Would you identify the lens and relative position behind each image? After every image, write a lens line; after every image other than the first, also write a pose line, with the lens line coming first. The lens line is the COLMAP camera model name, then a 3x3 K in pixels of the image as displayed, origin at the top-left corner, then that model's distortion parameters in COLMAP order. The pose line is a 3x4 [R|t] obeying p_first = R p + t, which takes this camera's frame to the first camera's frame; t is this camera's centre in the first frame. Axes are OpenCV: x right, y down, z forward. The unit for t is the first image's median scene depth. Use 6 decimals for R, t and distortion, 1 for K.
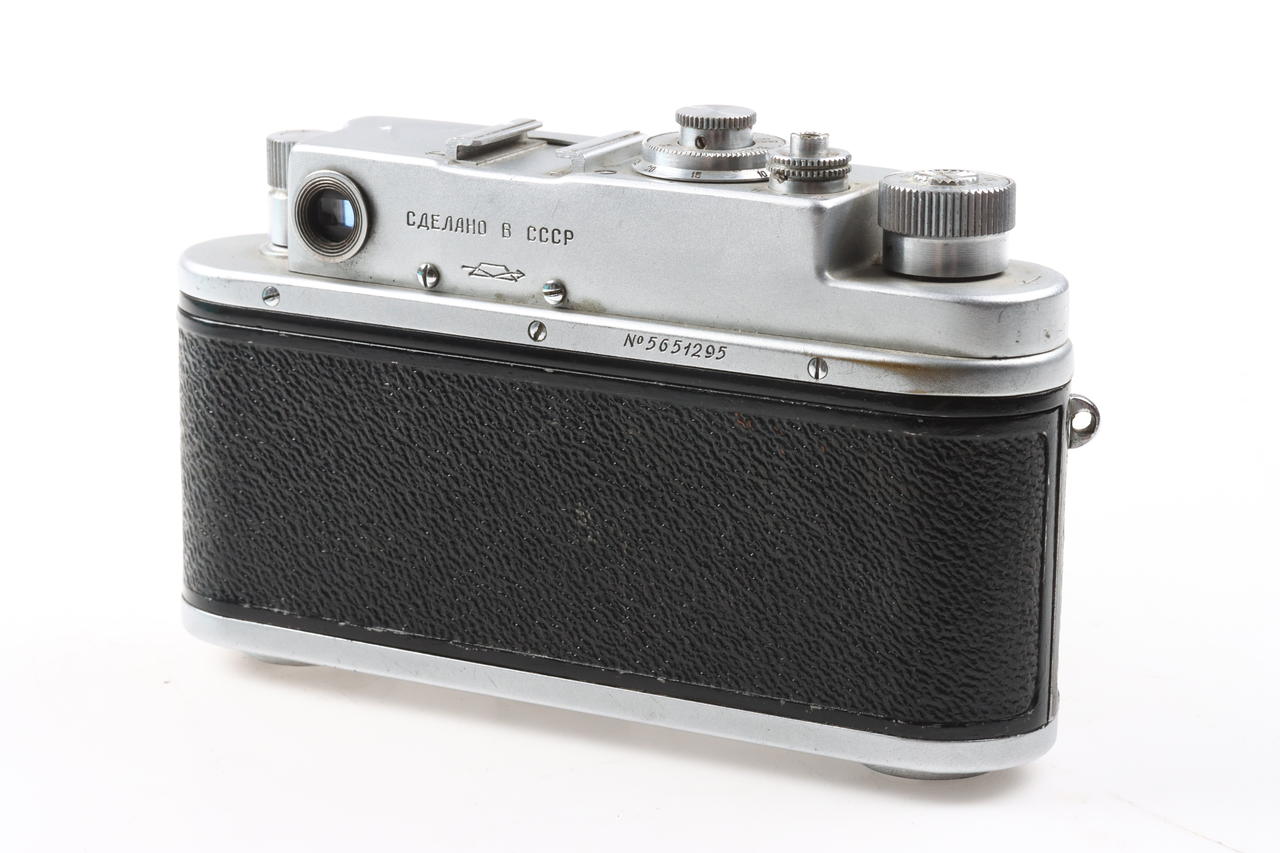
lens RADIAL K [[3648.9, 0, 640.0], [0, 3648.9, 426.5], [0, 0, 1]] dist [0.141800, 0.021638]
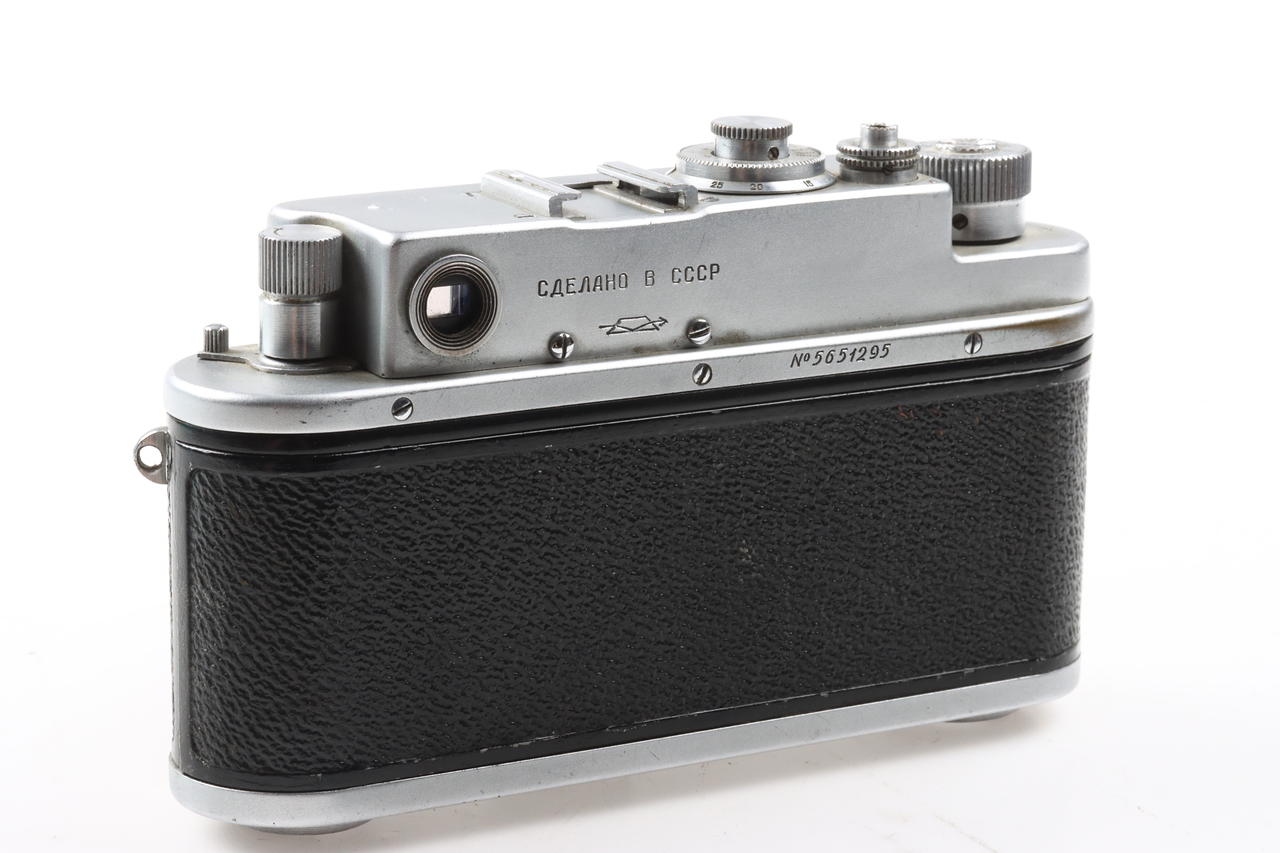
lens RADIAL K [[3648.9, 0, 640.0], [0, 3648.9, 426.5], [0, 0, 1]] dist [0.141800, 0.021638]
pose [[0.589962, -0.209064, 0.779896, -0.785773], [0.209024, 0.972516, 0.102580, -0.114194], [-0.779907, 0.102499, 0.617446, 0.423995]]
